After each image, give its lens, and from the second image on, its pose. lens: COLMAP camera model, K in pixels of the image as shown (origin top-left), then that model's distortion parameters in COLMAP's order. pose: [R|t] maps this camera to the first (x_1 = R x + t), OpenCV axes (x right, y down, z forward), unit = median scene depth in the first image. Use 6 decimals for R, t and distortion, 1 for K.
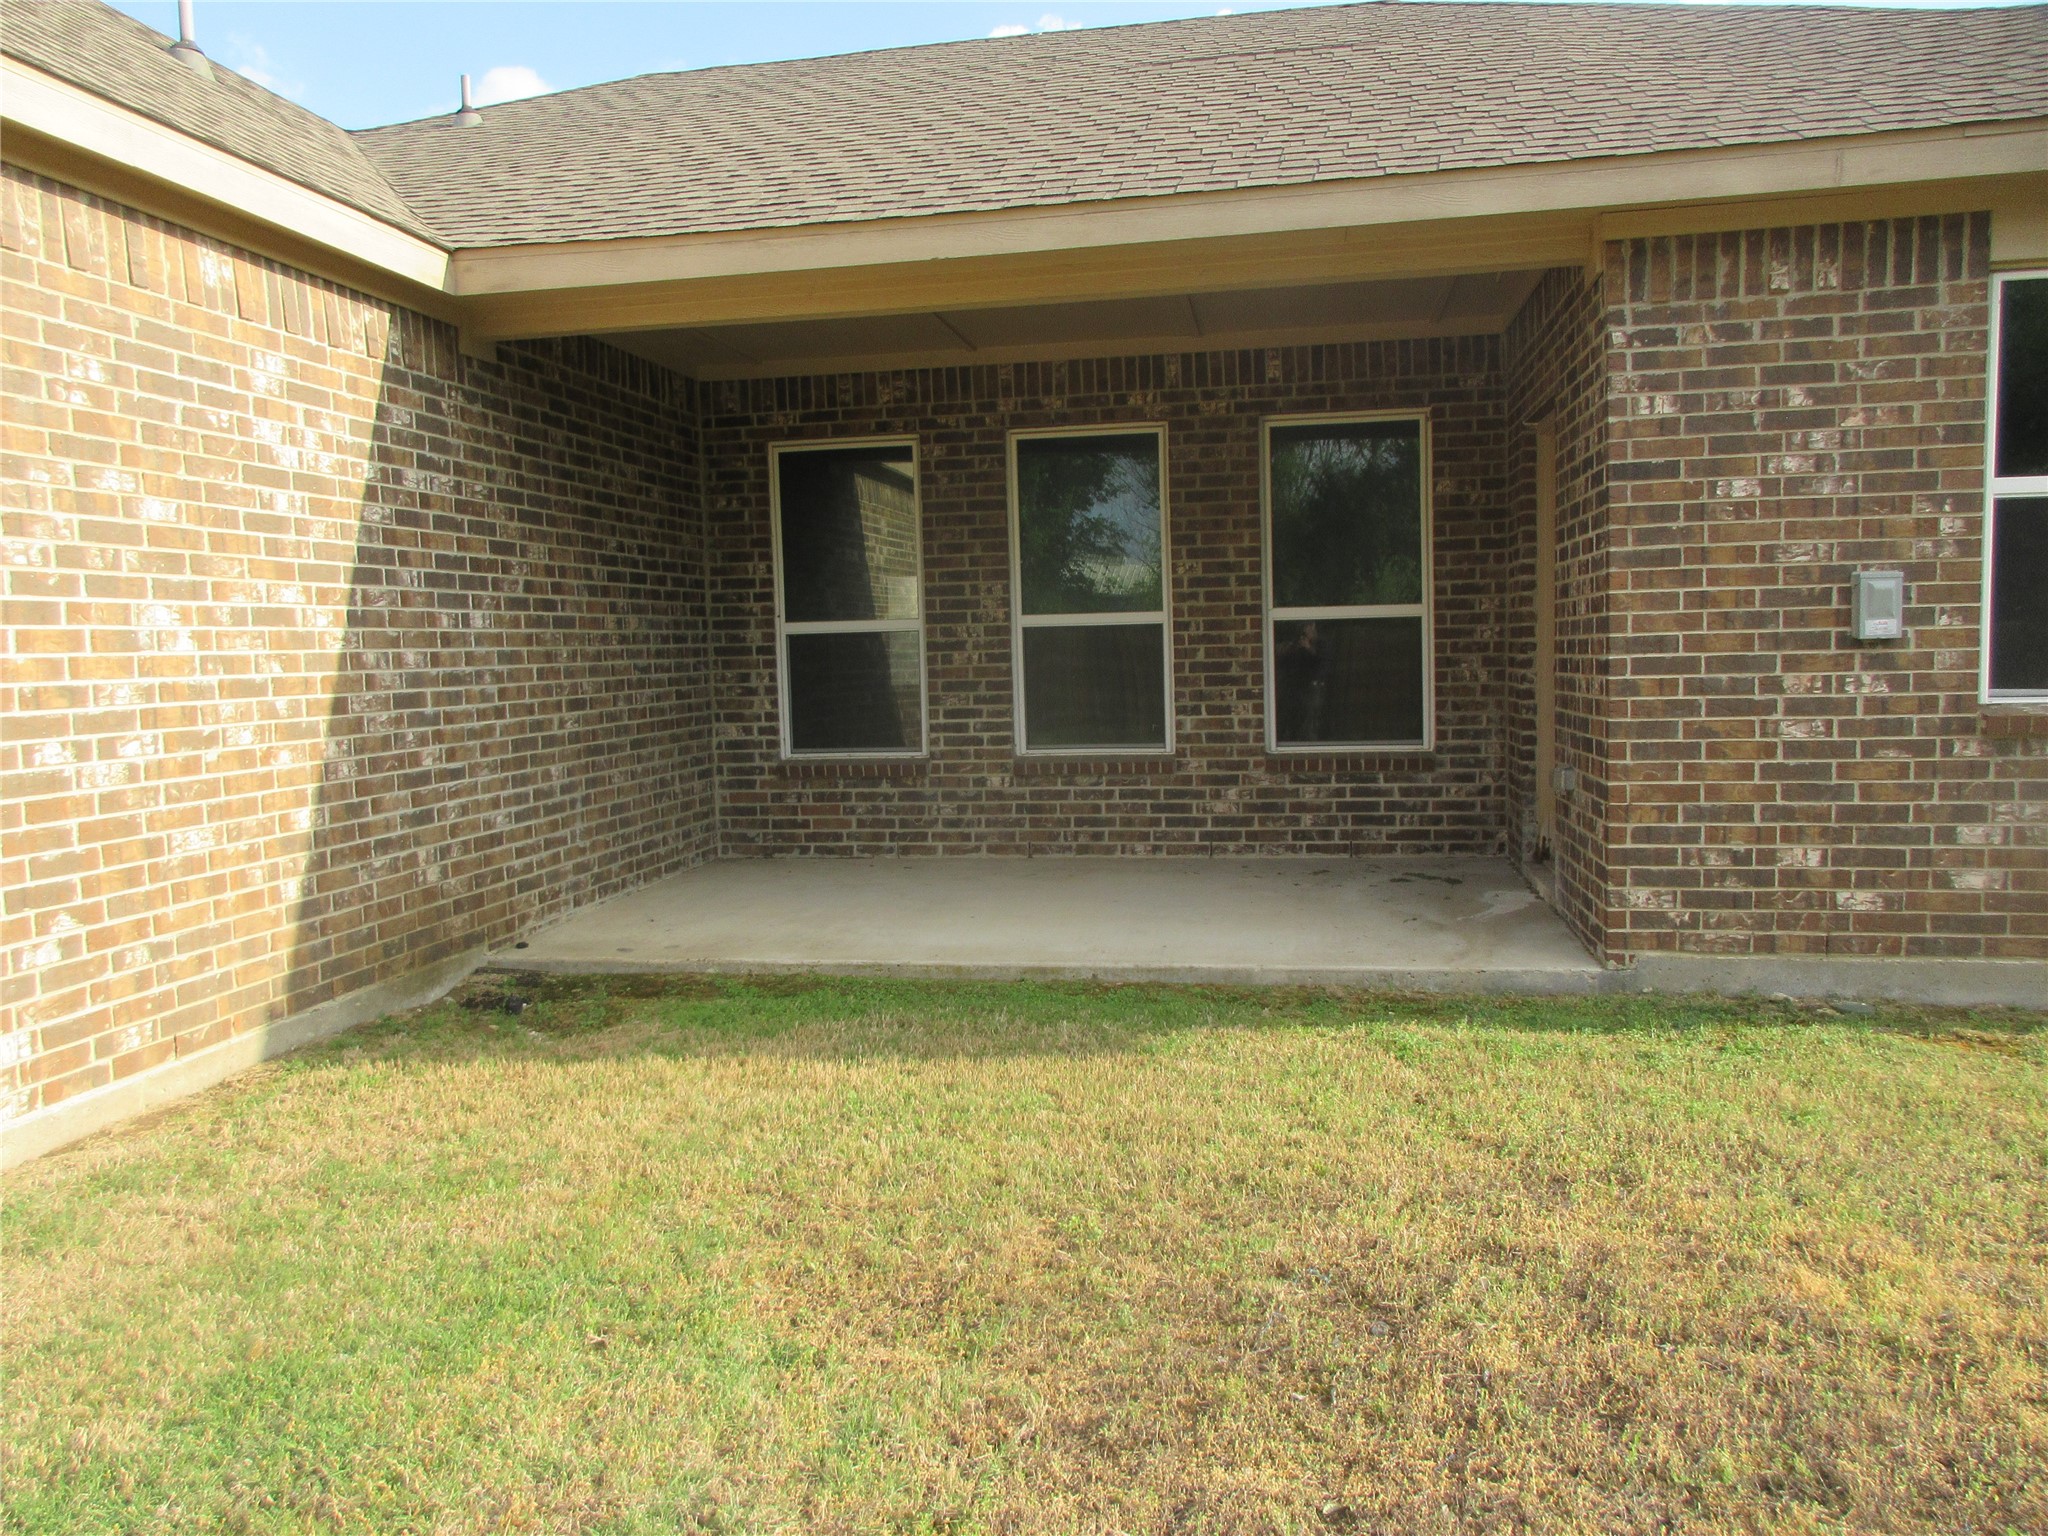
lens RADIAL K [[1499.1, 0, 1024.4], [0, 1499.1, 761.5], [0, 0, 1]] dist [-0.005102, 0.000708]
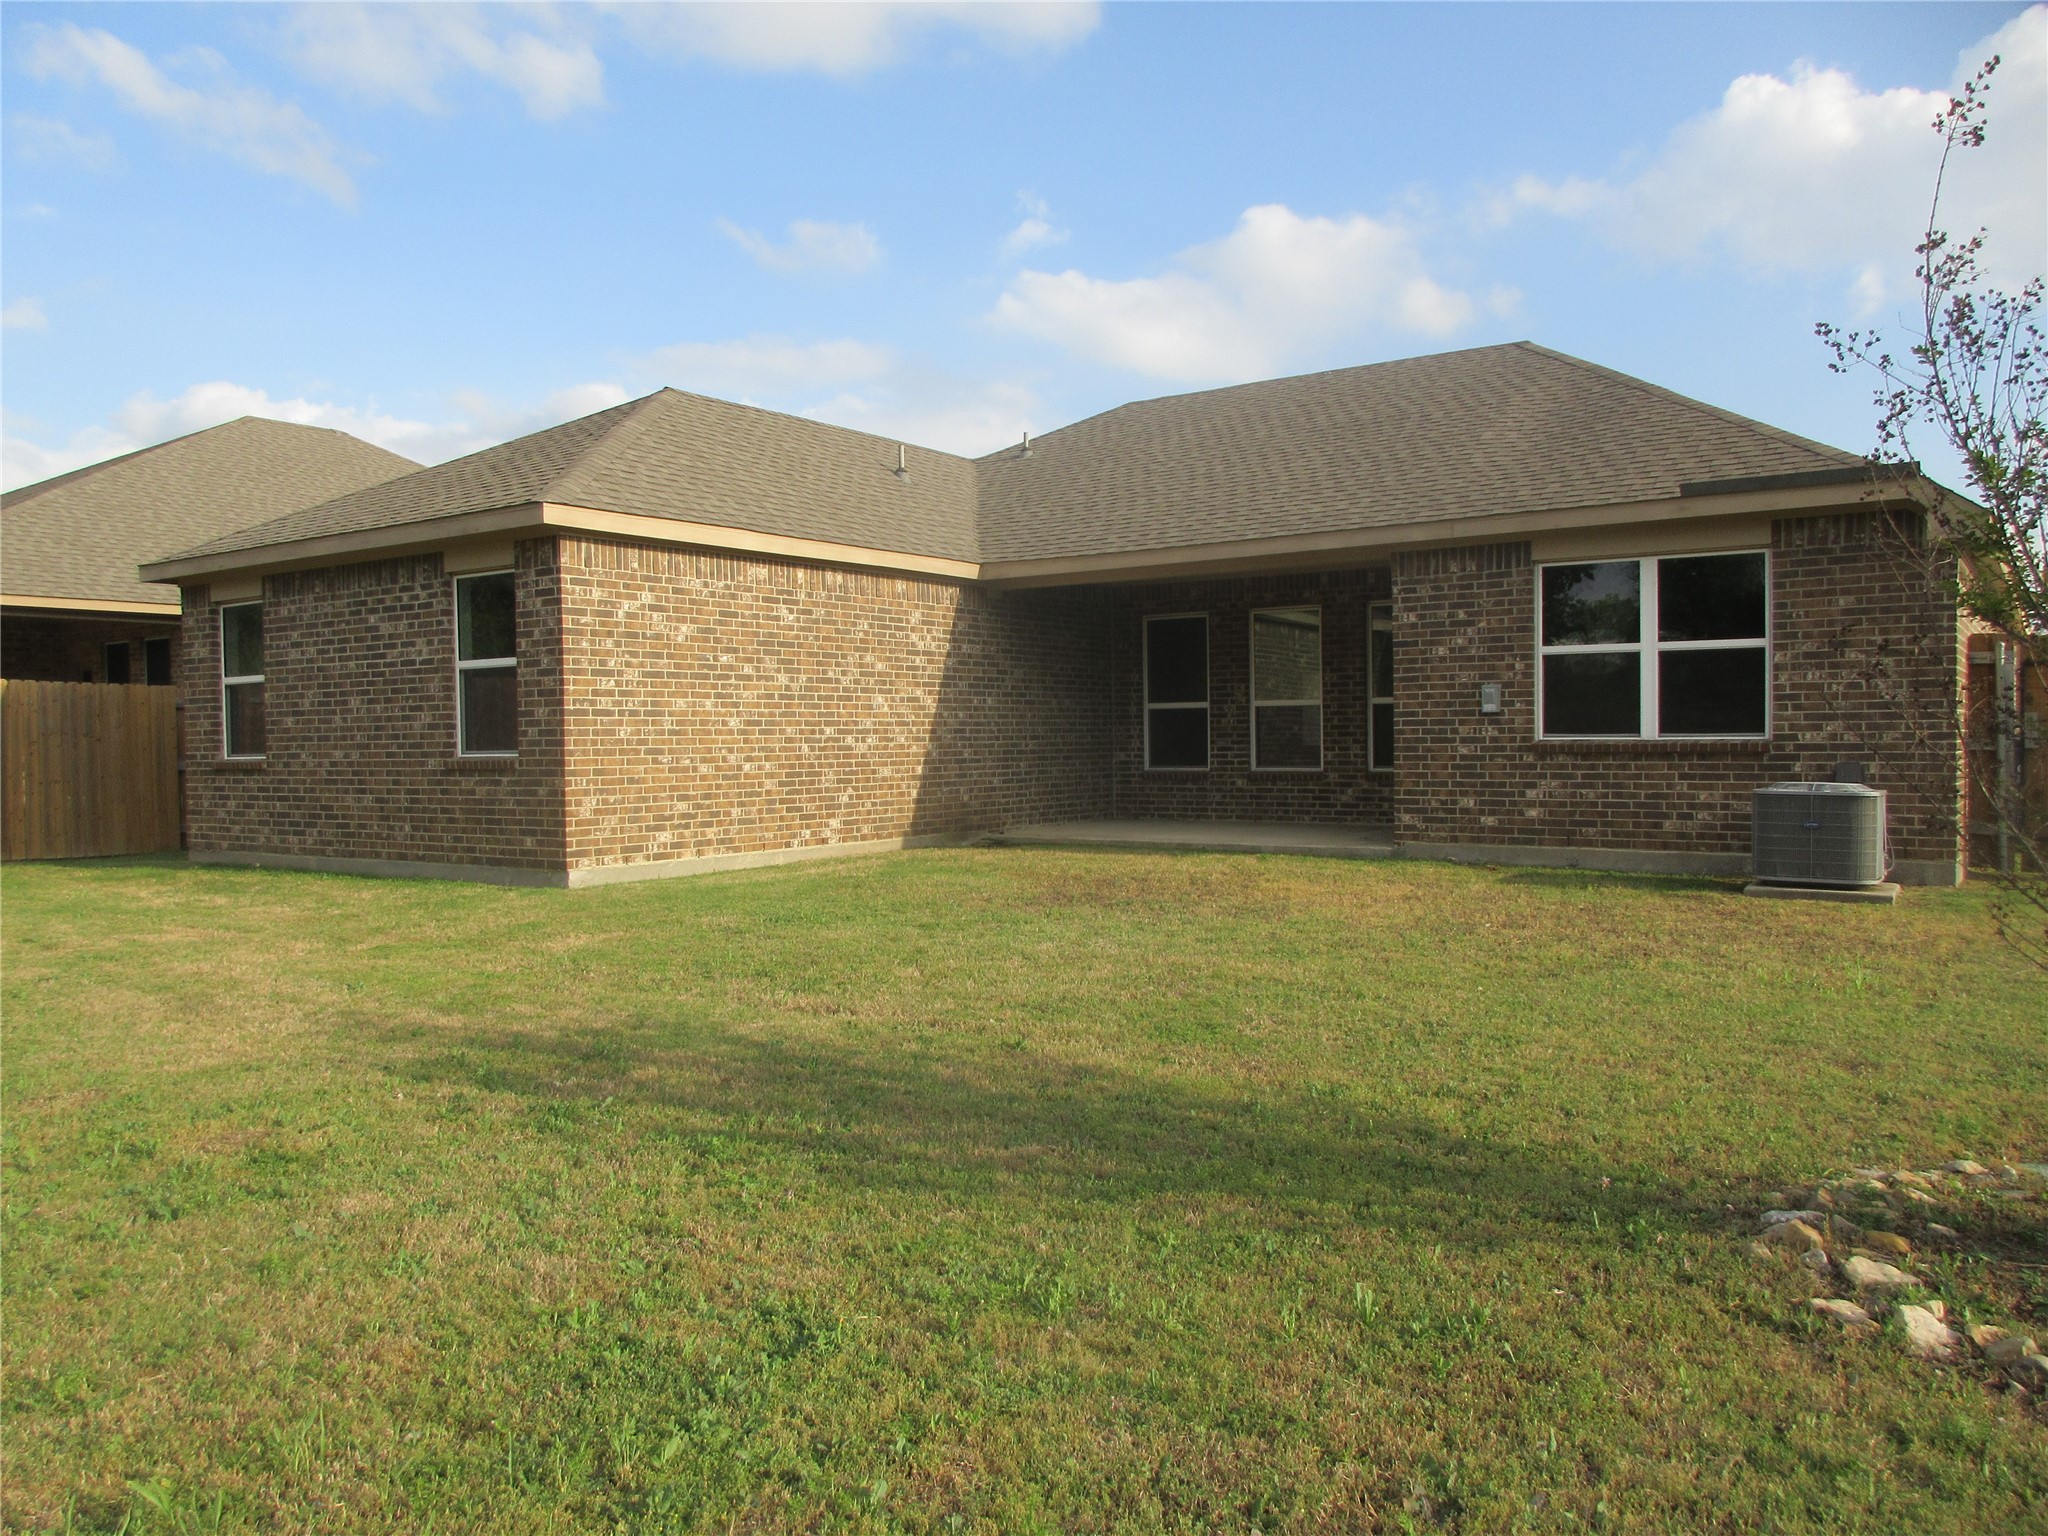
lens RADIAL K [[1499.1, 0, 1024.4], [0, 1499.1, 761.5], [0, 0, 1]] dist [-0.005102, 0.000708]
pose [[0.910012, 0.022749, -0.413957, 0.877147], [-0.045067, 0.998005, -0.044226, 0.138230], [0.412125, 0.058902, 0.909221, -1.508284]]
